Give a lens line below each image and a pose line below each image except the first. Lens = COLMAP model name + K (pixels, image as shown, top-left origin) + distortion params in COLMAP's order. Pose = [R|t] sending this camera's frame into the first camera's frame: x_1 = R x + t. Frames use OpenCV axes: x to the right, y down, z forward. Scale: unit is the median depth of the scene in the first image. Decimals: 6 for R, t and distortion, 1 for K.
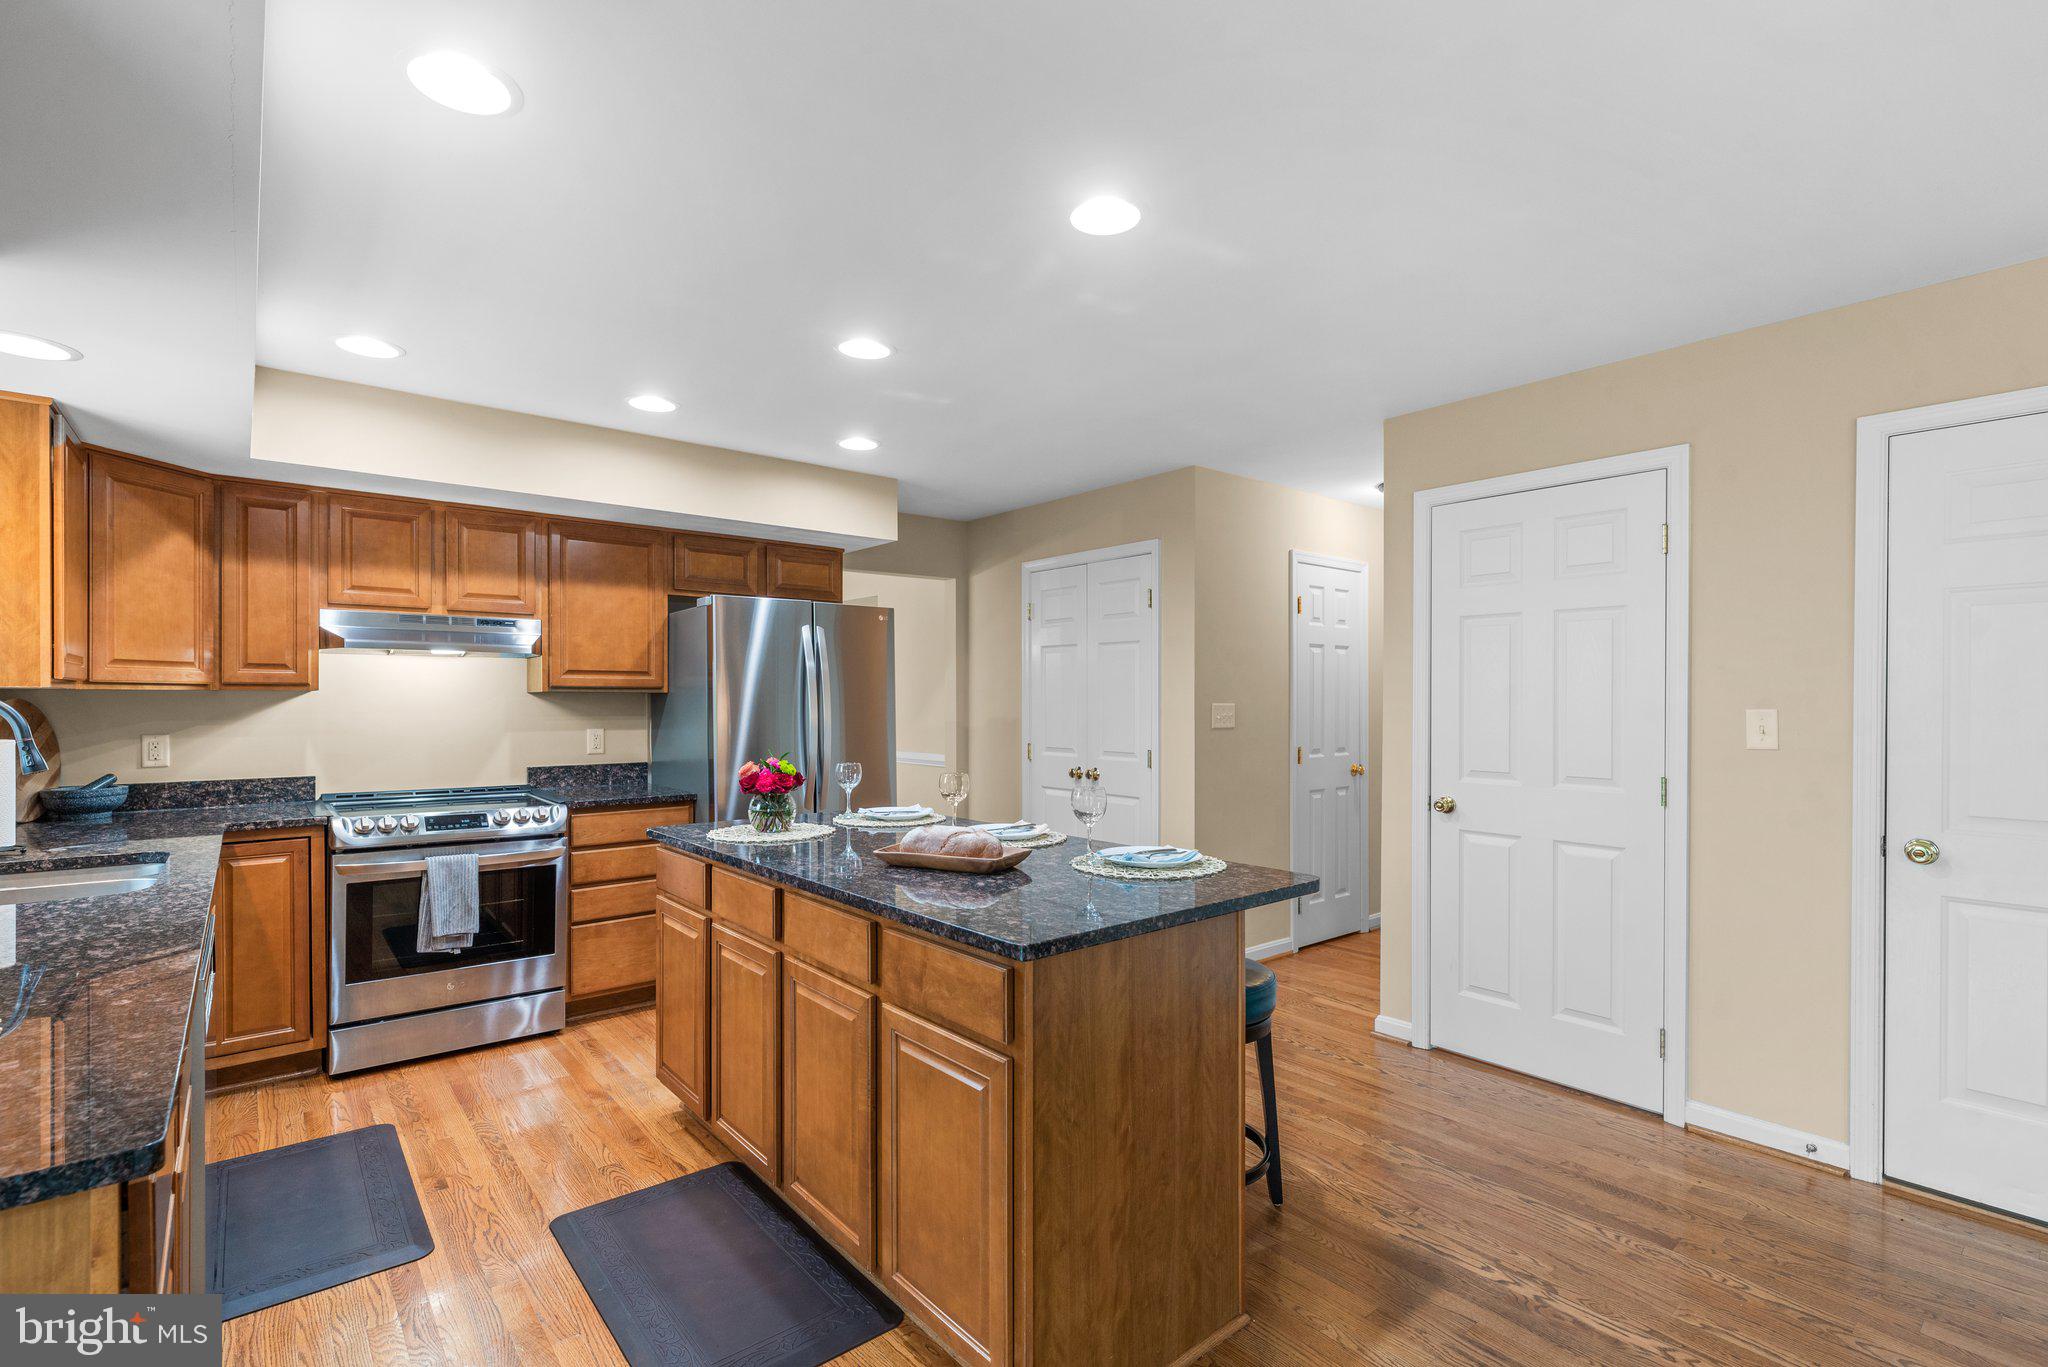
lens RADIAL K [[934.5, 0, 1021.9], [0, 934.5, 704.2], [0, 0, 1]] dist [-0.000275, 0.000997]
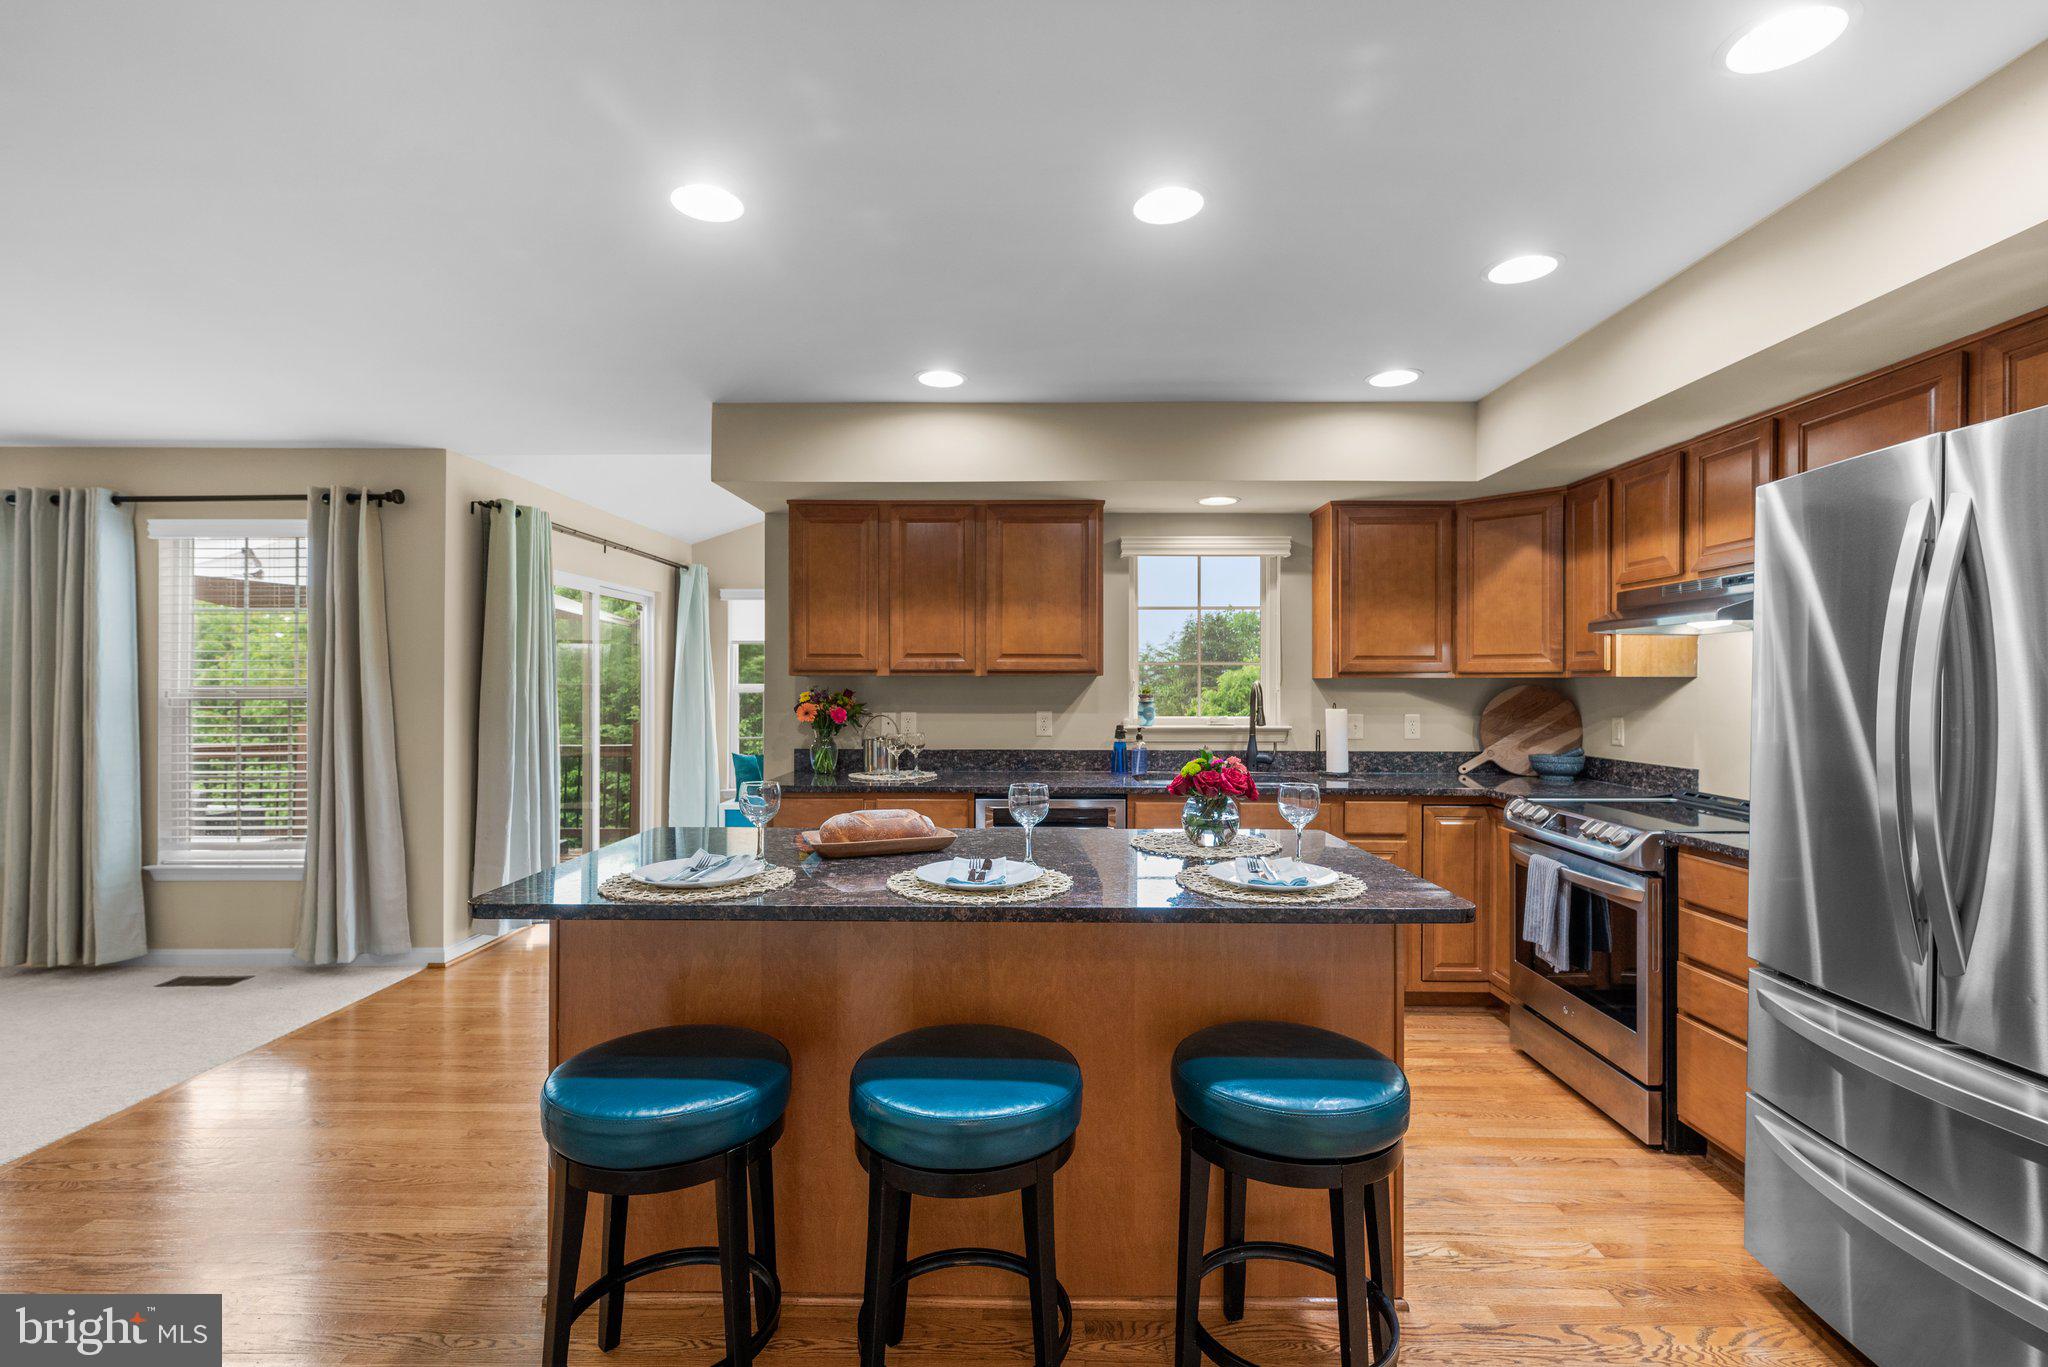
lens RADIAL K [[934.5, 0, 1029.5], [0, 934.5, 686.0], [0, 0, 1]] dist [-0.000275, 0.000997]
pose [[-0.649043, -0.001414, -0.760751, 0.392688], [-0.005183, 0.999983, 0.002563, -0.003841], [0.760734, 0.005606, -0.649039, 1.198705]]
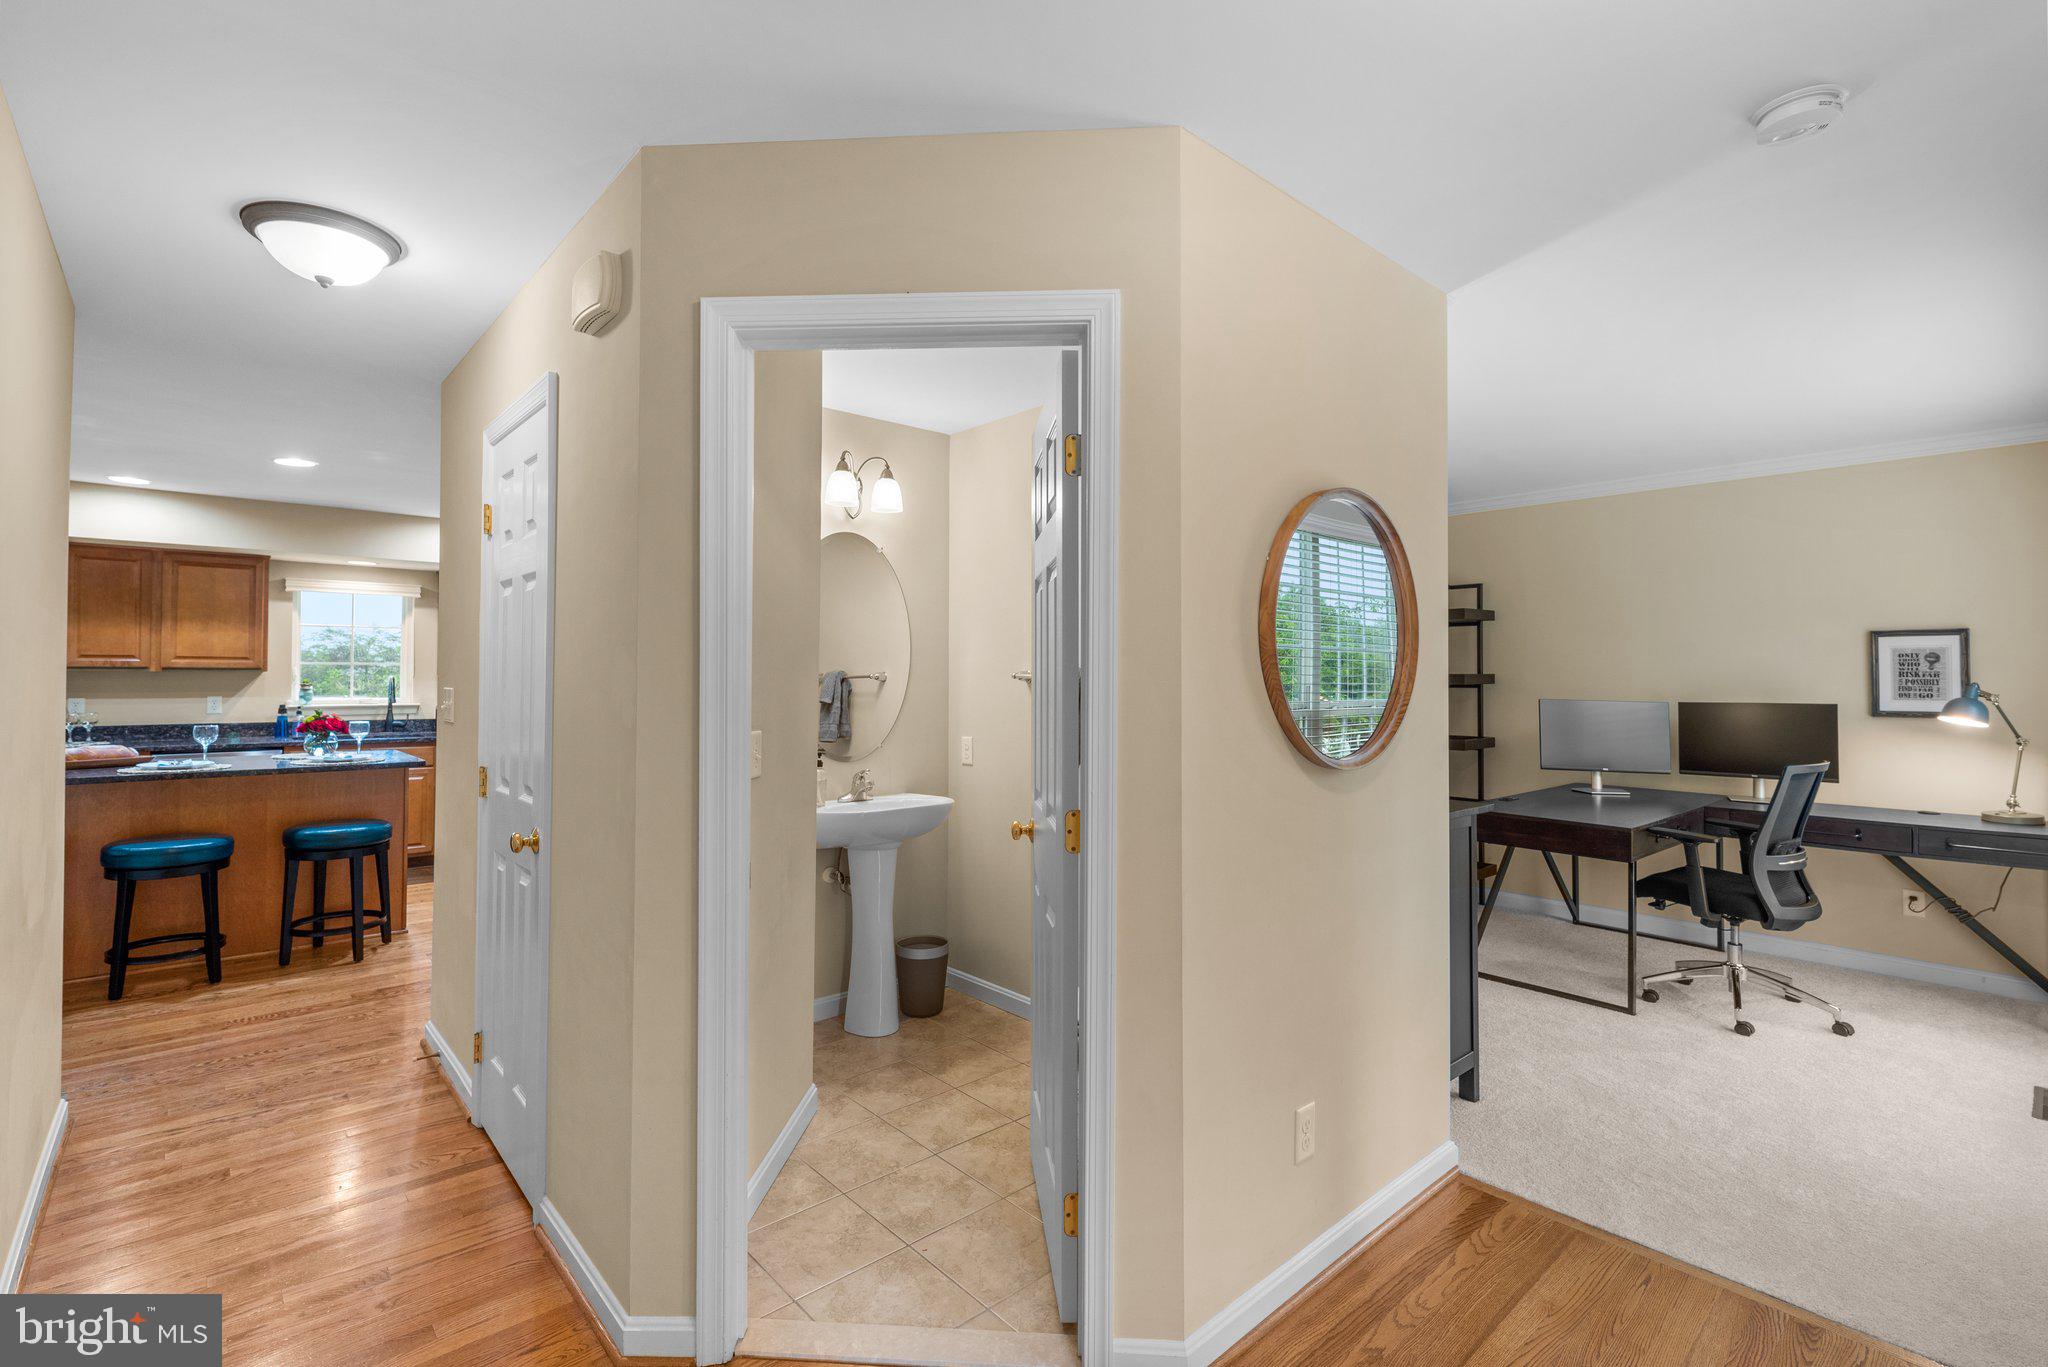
lens RADIAL K [[934.5, 0, 1038.8], [0, 934.5, 660.9], [0, 0, 1]] dist [-0.000275, 0.000997]
pose [[0.033472, -0.017304, -0.999290, 1.265116], [-0.008274, 0.999811, -0.017590, -0.015531], [0.999405, 0.008856, 0.033323, 1.914229]]
